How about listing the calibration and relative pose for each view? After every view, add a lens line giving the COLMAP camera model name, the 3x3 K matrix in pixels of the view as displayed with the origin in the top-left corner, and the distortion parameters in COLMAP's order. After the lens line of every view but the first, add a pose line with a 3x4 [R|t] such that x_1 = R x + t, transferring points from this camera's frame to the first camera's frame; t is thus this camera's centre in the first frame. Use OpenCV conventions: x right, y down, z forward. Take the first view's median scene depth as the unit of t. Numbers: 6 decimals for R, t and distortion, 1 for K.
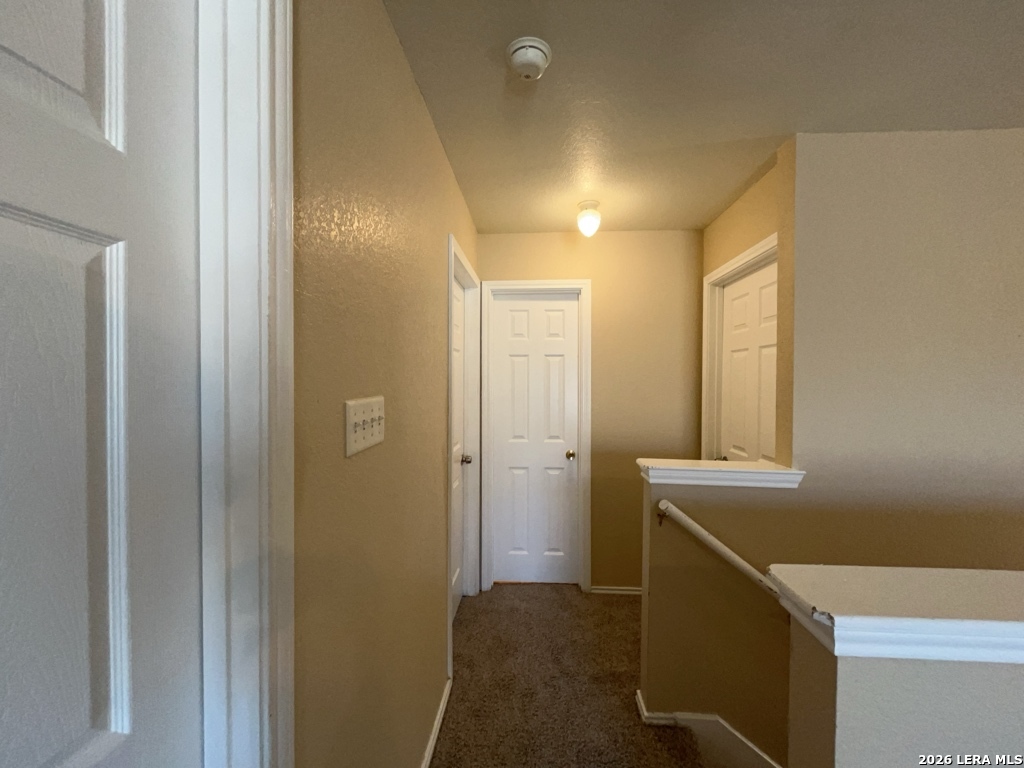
lens RADIAL K [[414.6, 0, 511.1], [0, 414.6, 385.3], [0, 0, 1]] dist [-0.000993, -0.000016]
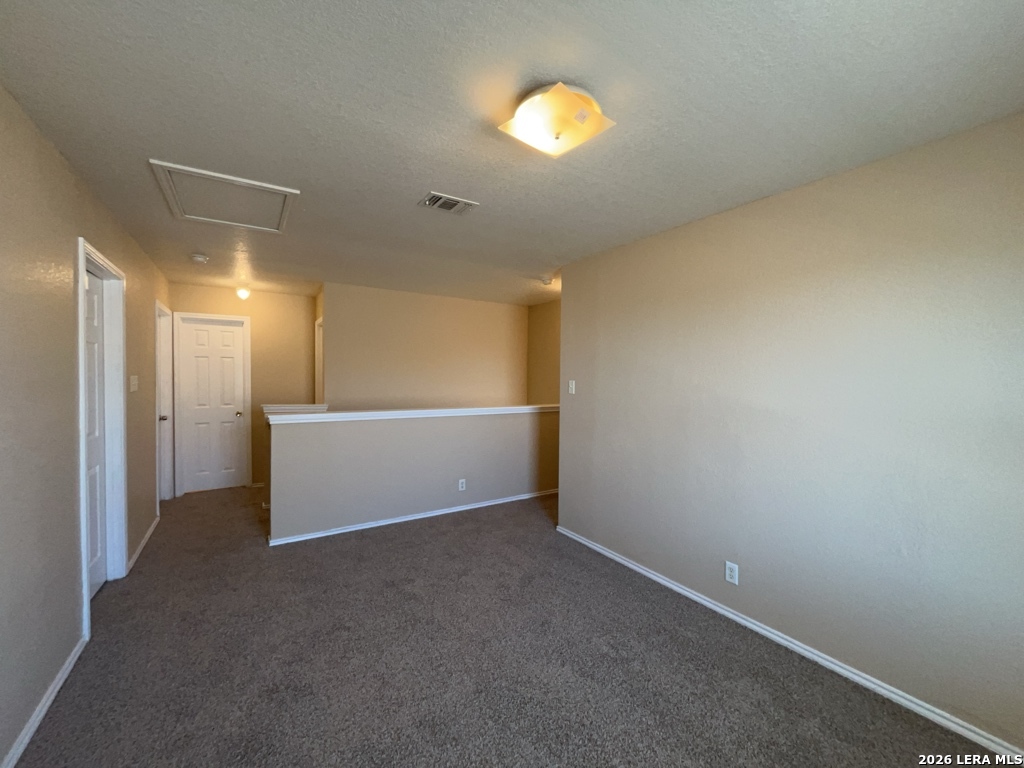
lens RADIAL K [[414.6, 0, 514.7], [0, 414.6, 384.5], [0, 0, 1]] dist [-0.000993, -0.000016]
pose [[0.801985, -0.009575, 0.597268, 0.033933], [0.003100, 0.999925, 0.011866, 0.025190], [-0.597336, -0.007665, 0.801954, -1.172583]]
